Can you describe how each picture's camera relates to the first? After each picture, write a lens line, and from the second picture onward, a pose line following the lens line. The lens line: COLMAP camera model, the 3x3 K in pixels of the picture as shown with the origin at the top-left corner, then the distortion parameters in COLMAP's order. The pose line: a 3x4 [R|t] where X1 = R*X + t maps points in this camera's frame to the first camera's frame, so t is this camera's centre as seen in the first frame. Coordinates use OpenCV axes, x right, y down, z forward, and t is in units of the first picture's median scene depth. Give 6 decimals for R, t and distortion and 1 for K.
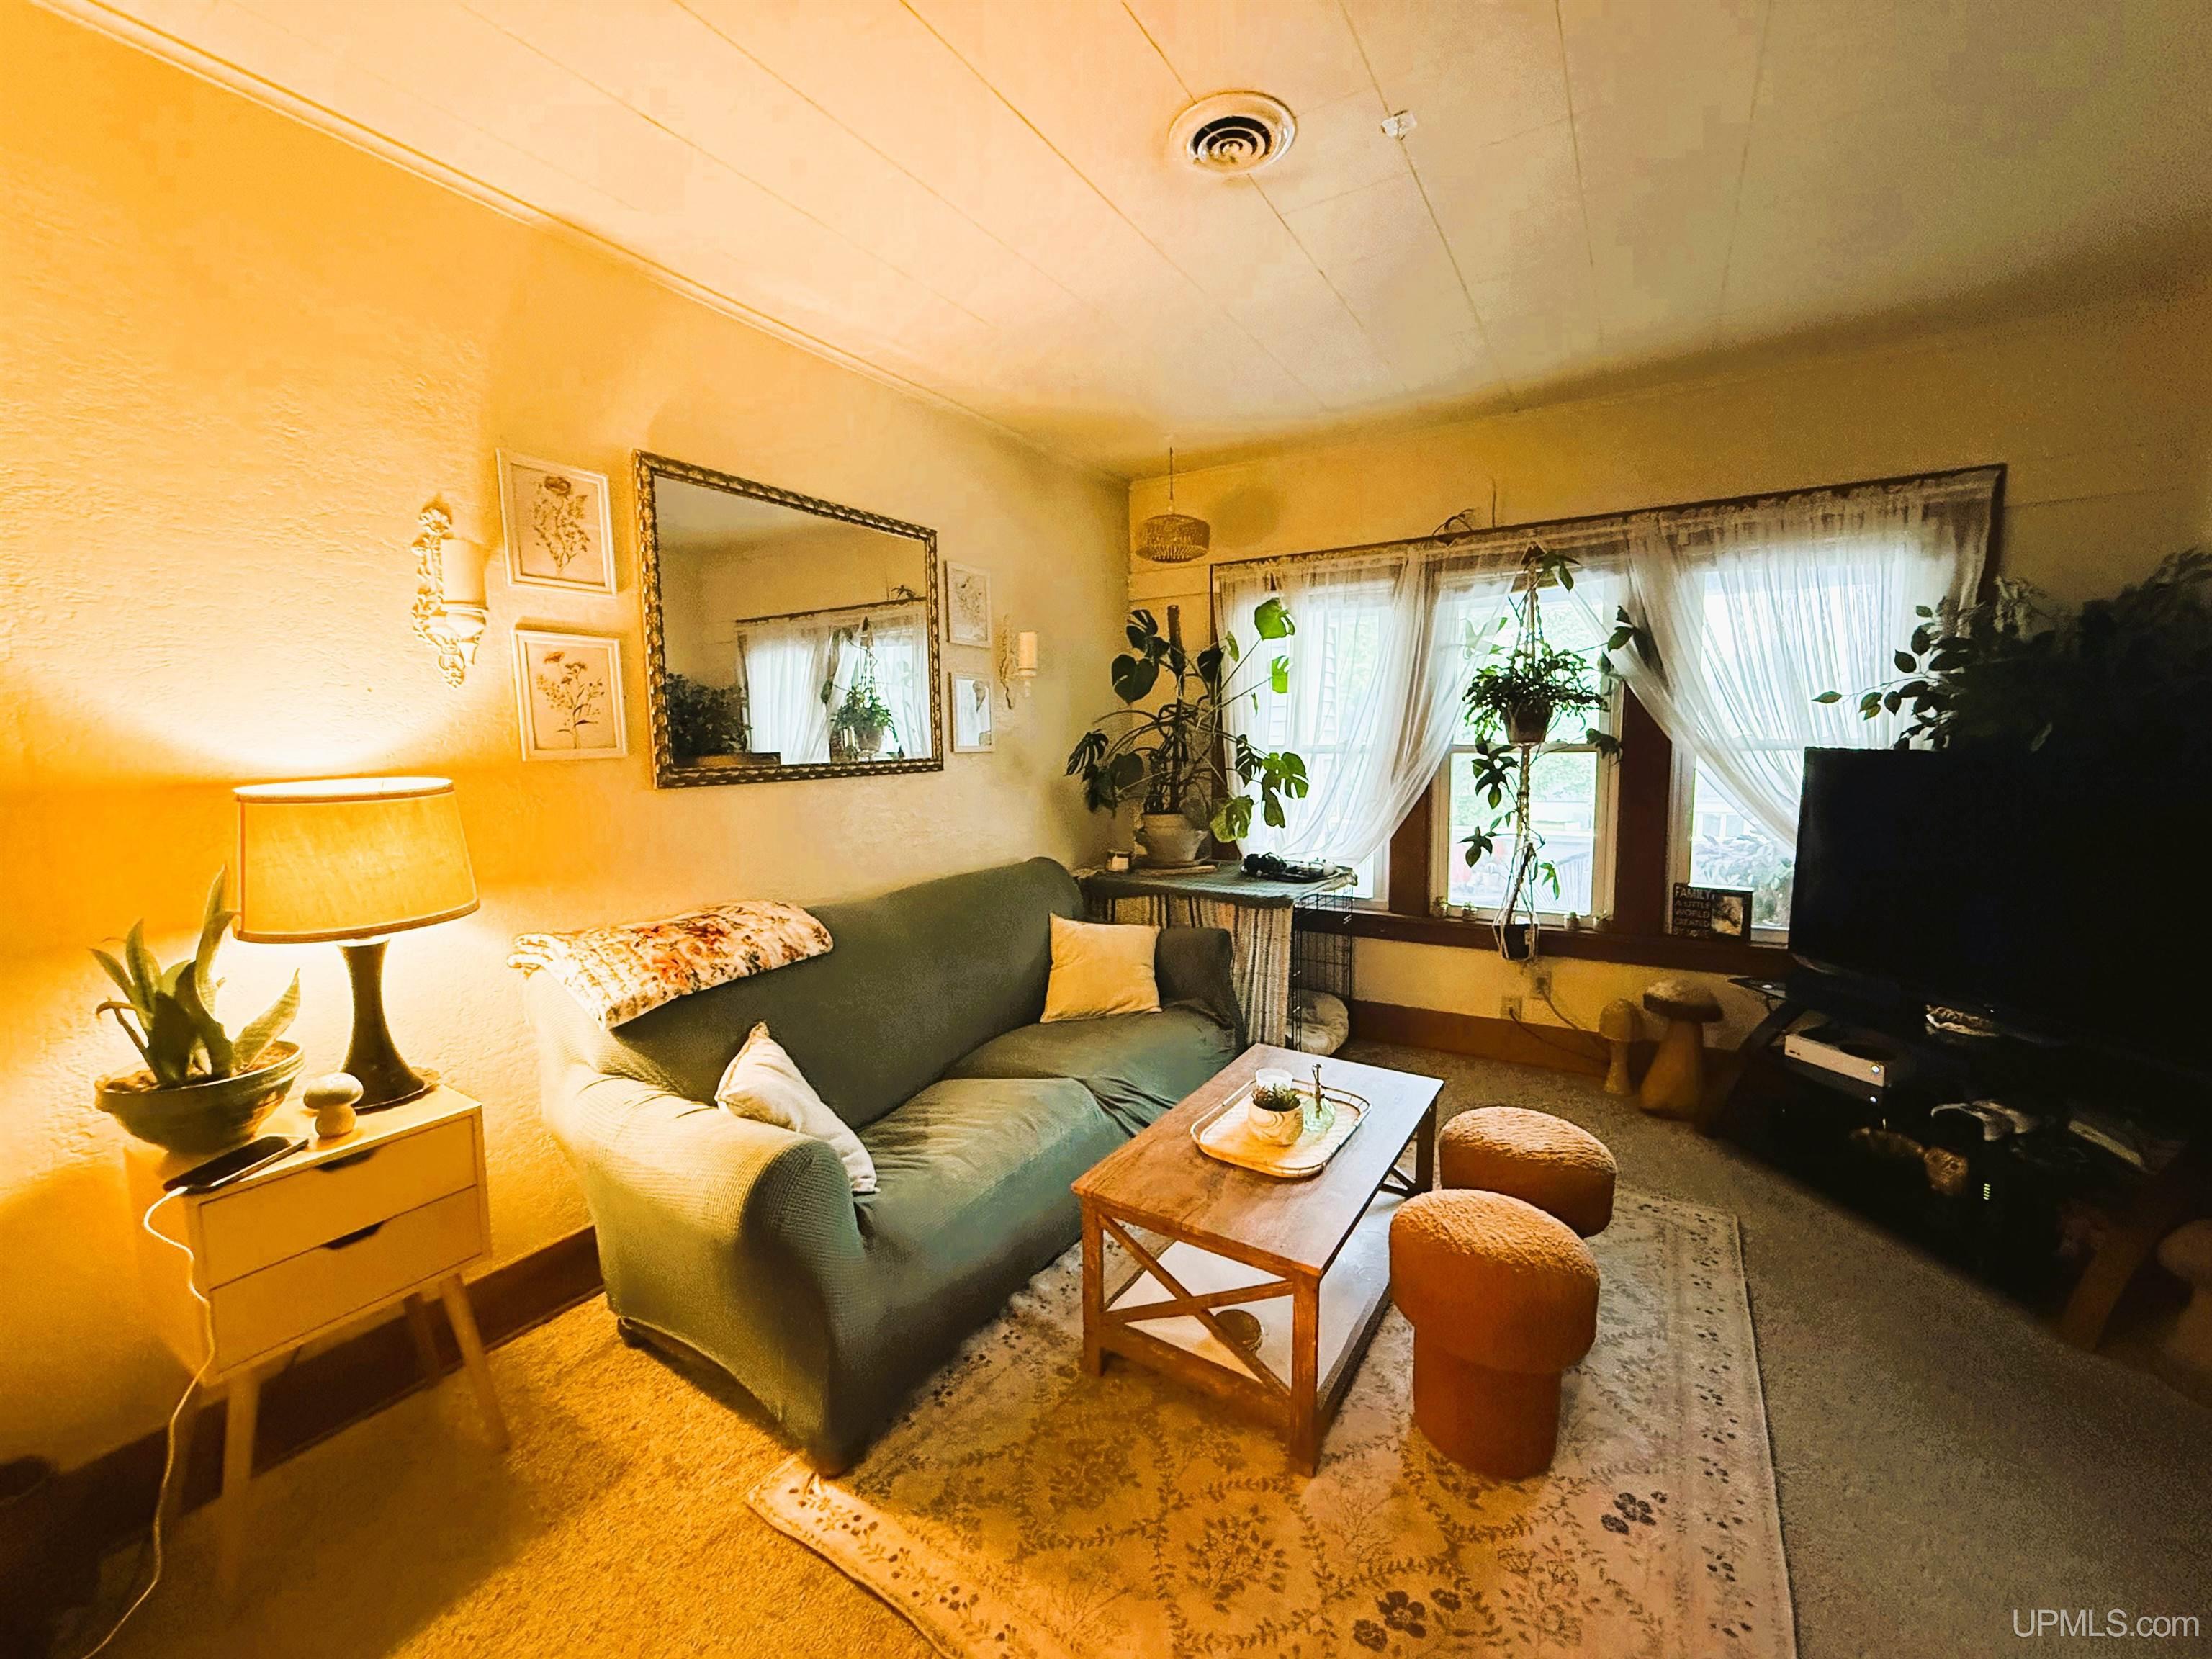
lens RADIAL K [[877.3, 0, 1100.9], [0, 877.3, 825.1], [0, 0, 1]] dist [-0.002031, -0.000725]
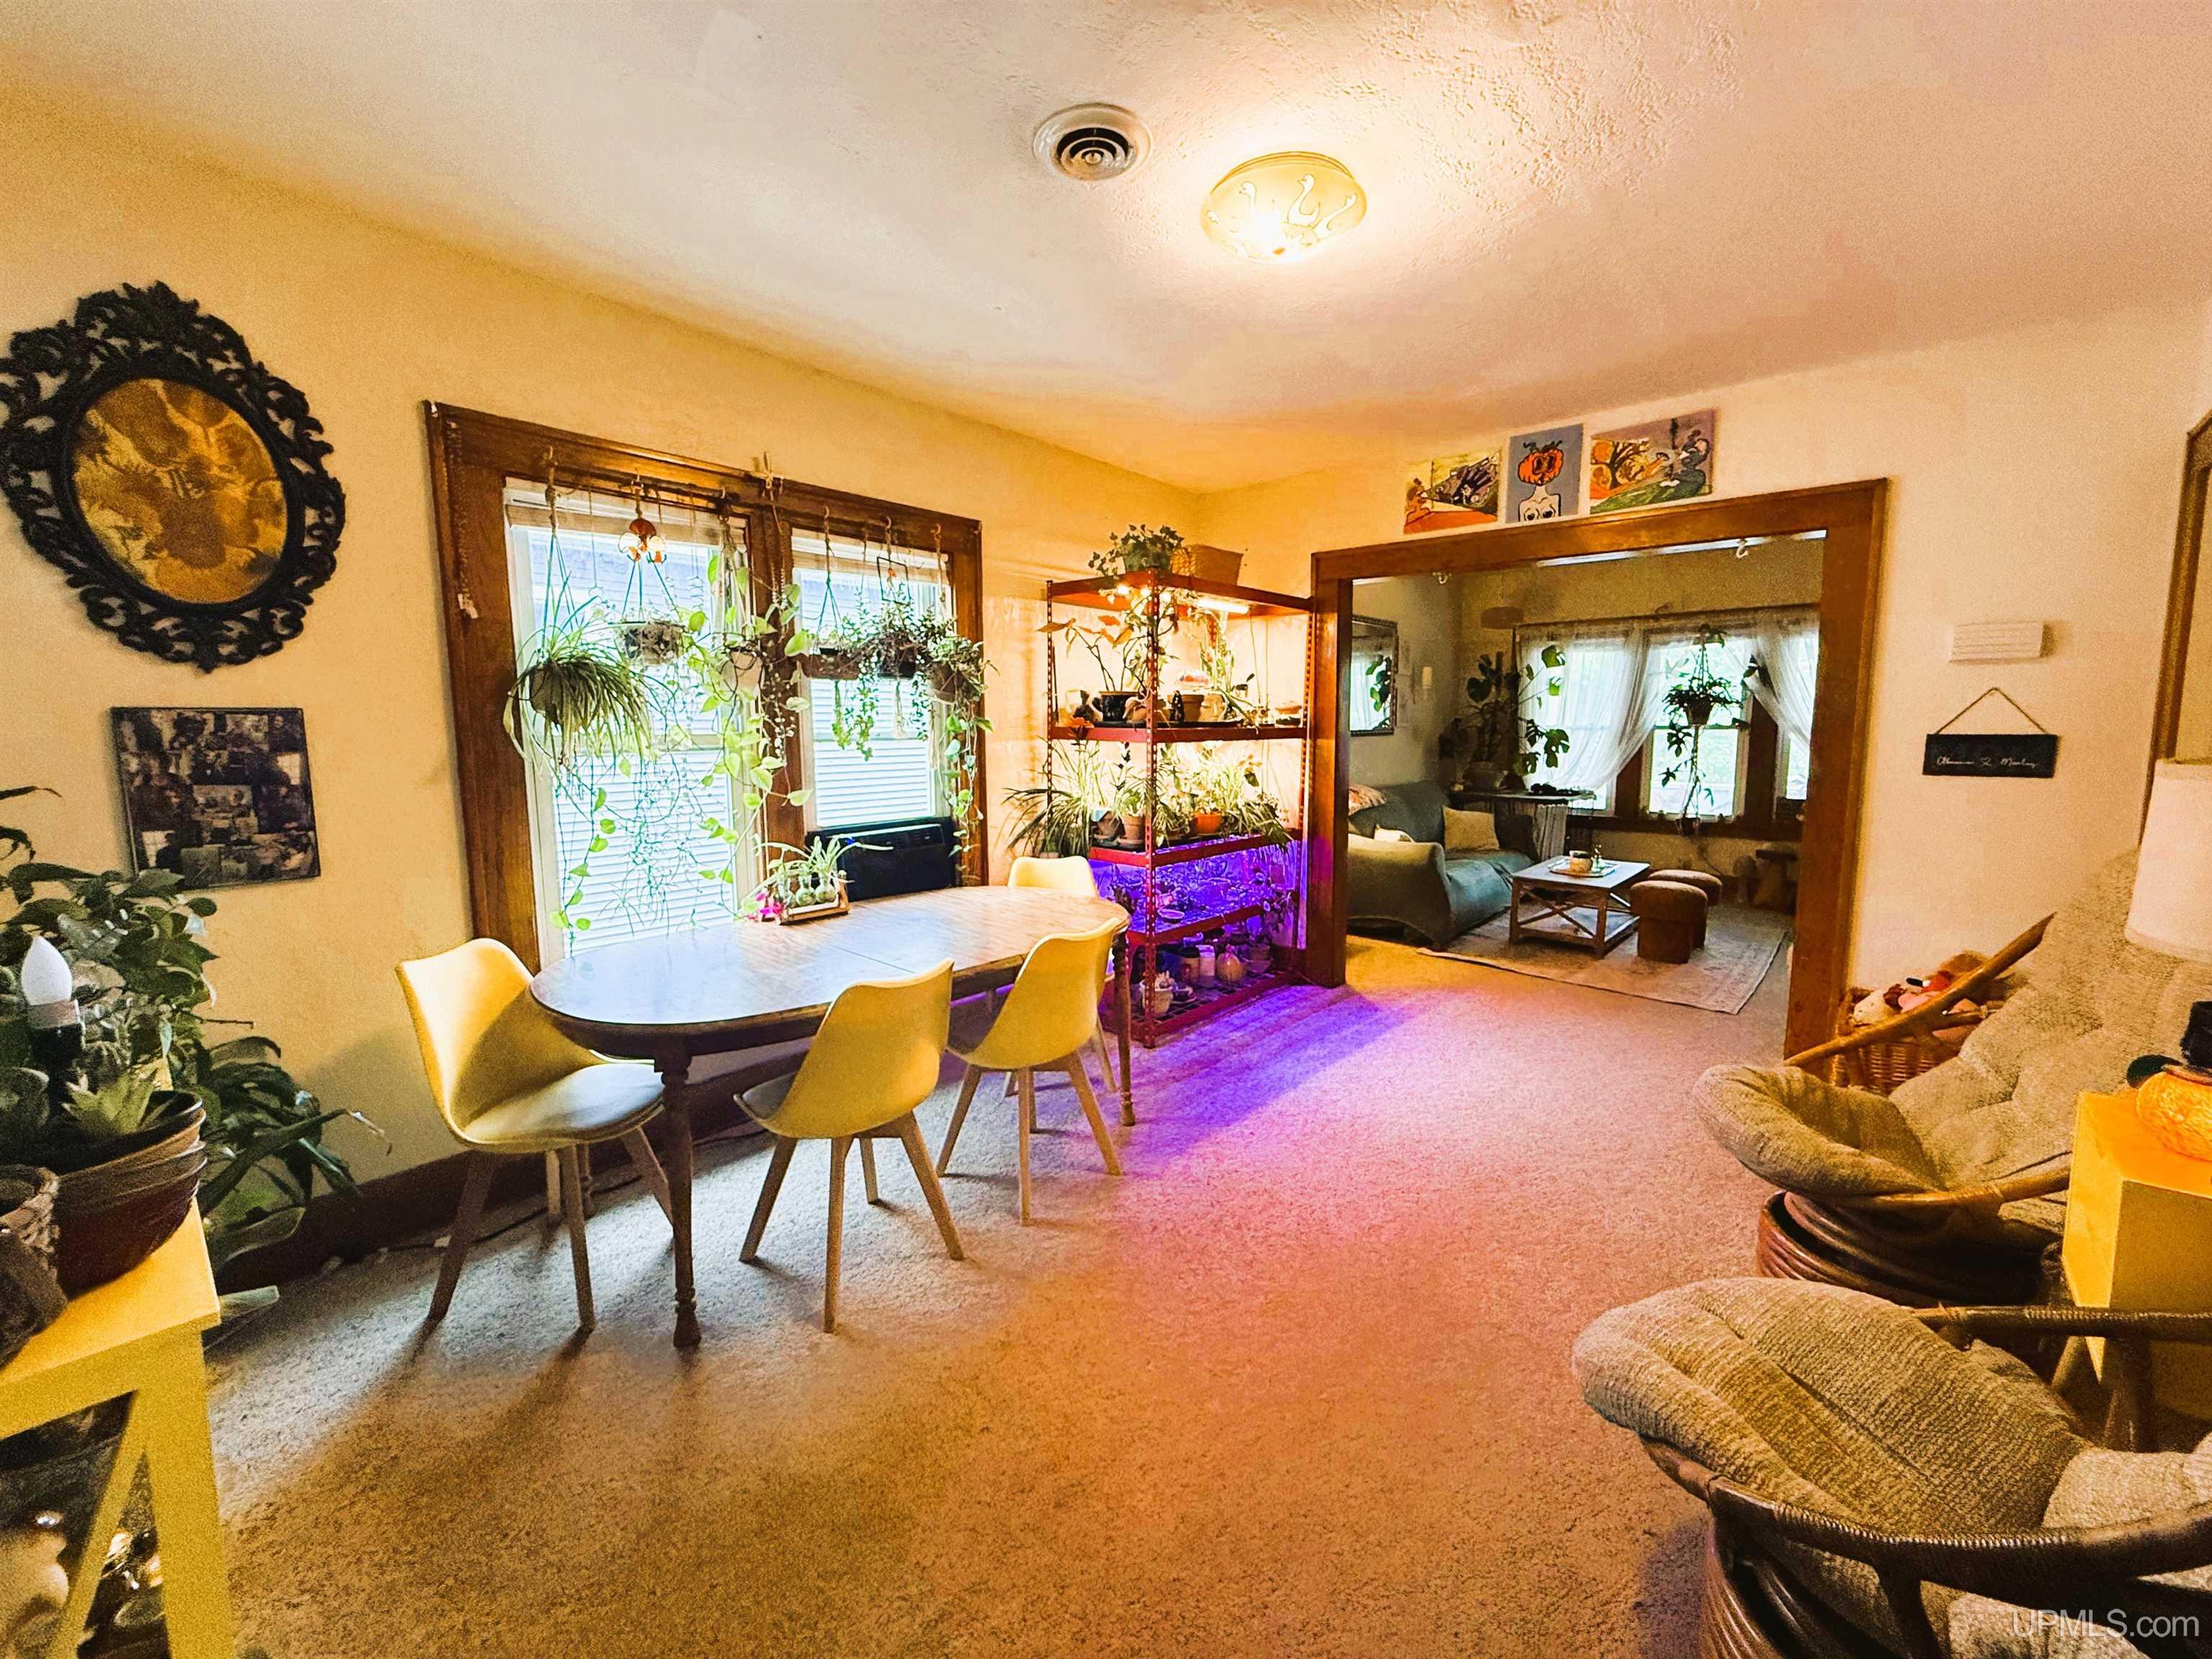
lens RADIAL K [[877.3, 0, 1103.2], [0, 877.3, 823.7], [0, 0, 1]] dist [-0.002031, -0.000725]
pose [[0.985853, 0.028654, -0.165146, -0.484224], [-0.026372, 0.999524, 0.015995, 0.129625], [0.165526, -0.011414, 0.986139, -1.132234]]
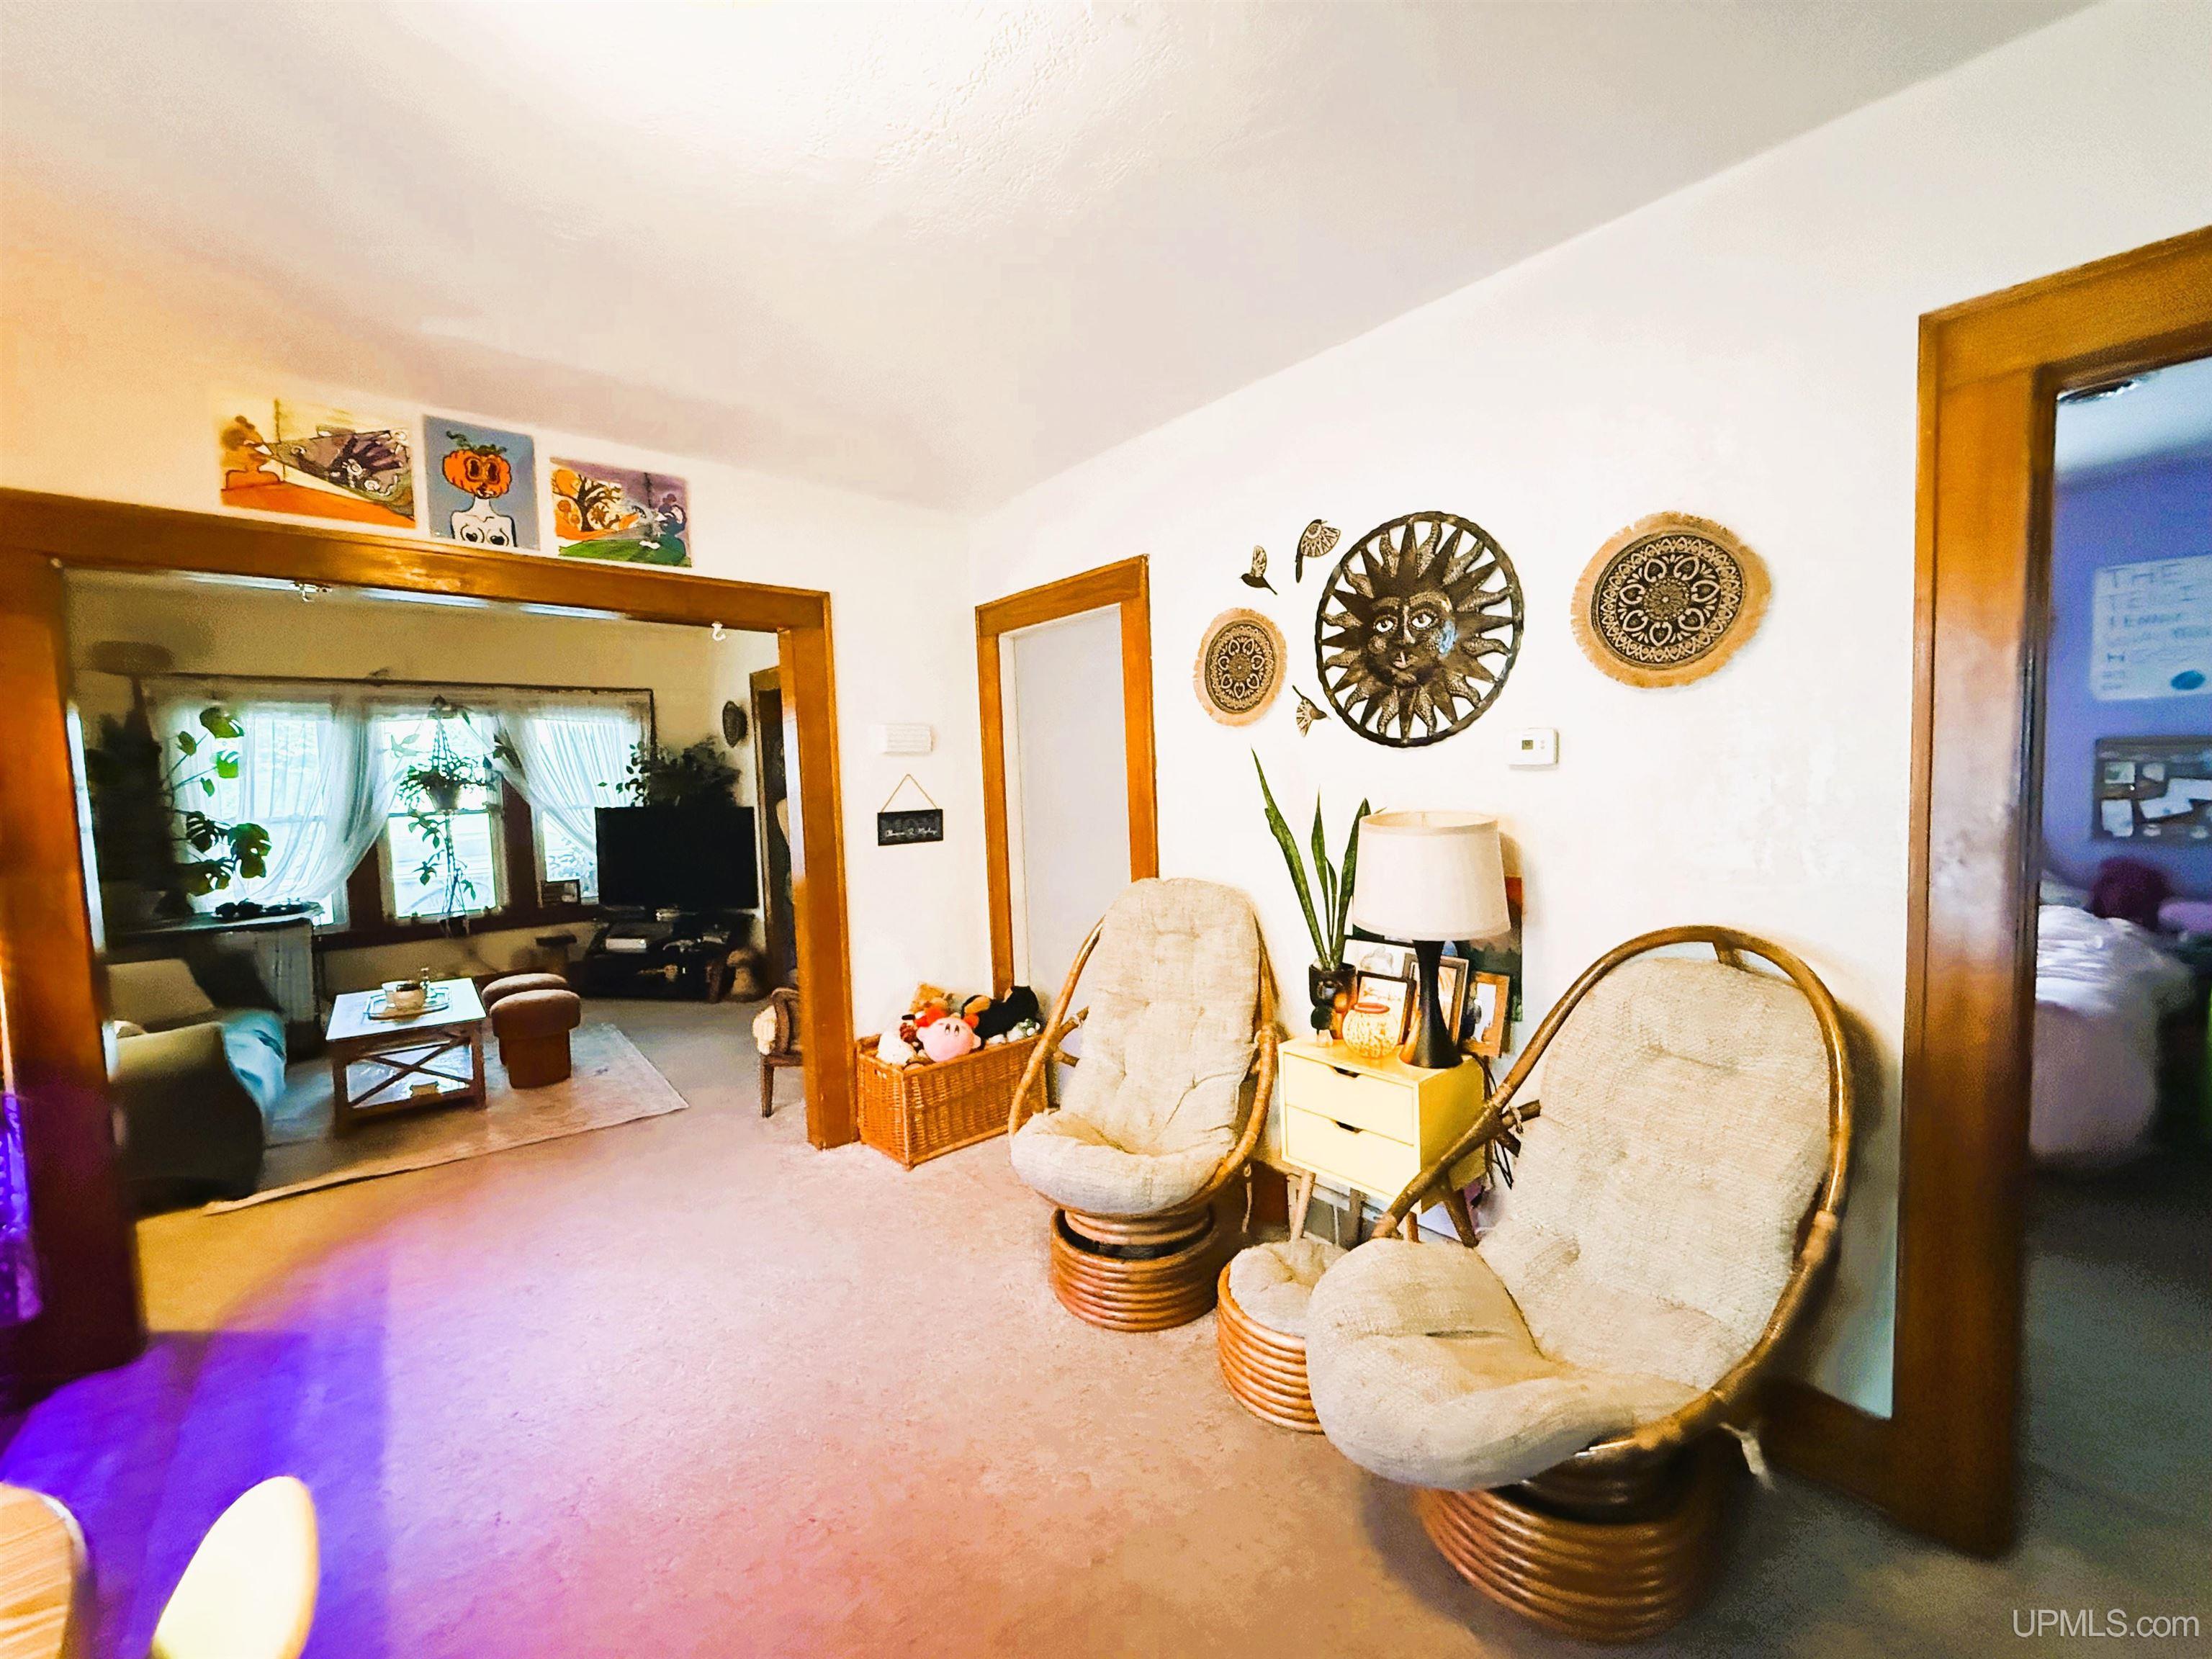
lens RADIAL K [[877.3, 0, 1100.6], [0, 877.3, 829.4], [0, 0, 1]] dist [-0.002031, -0.000725]
pose [[0.308015, -0.054455, 0.949822, -0.737104], [0.121252, 0.992466, 0.017579, 0.067176], [-0.943623, 0.109753, 0.312298, -0.717251]]
